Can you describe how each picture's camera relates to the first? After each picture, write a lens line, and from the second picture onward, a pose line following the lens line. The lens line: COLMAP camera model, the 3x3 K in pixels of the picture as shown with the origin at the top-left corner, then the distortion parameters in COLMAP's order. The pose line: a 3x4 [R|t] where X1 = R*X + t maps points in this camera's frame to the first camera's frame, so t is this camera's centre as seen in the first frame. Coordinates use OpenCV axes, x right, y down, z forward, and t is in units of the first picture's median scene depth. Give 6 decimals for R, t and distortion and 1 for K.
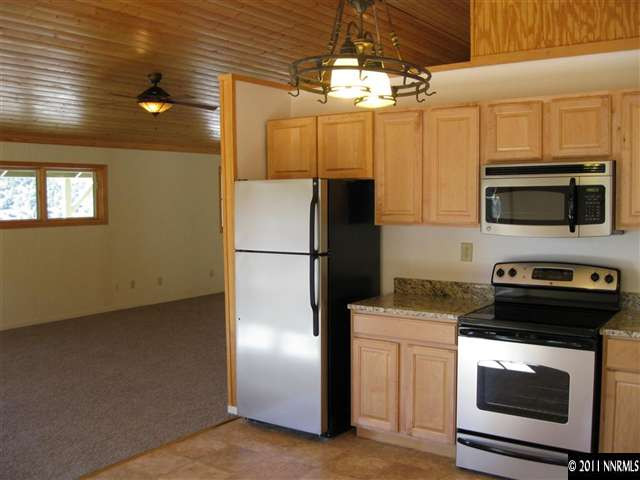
lens RADIAL K [[674.1, 0, 320.0], [0, 674.1, 247.0], [0, 0, 1]] dist [-0.019838, 0.000000]
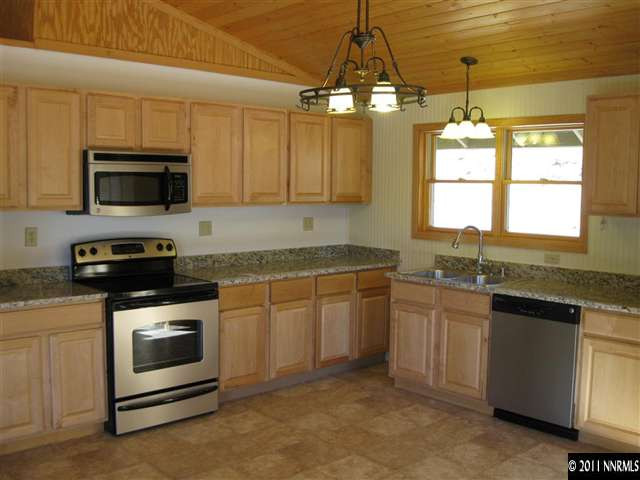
lens RADIAL K [[725.3, 0, 320.4], [0, 725.3, 234.2], [0, 0, 1]] dist [-0.035367, 0.000000]
pose [[0.237683, -0.061211, 0.969412, -0.779662], [0.058570, 0.997100, 0.048599, -0.025117], [-0.969575, 0.045227, 0.240579, 0.387646]]
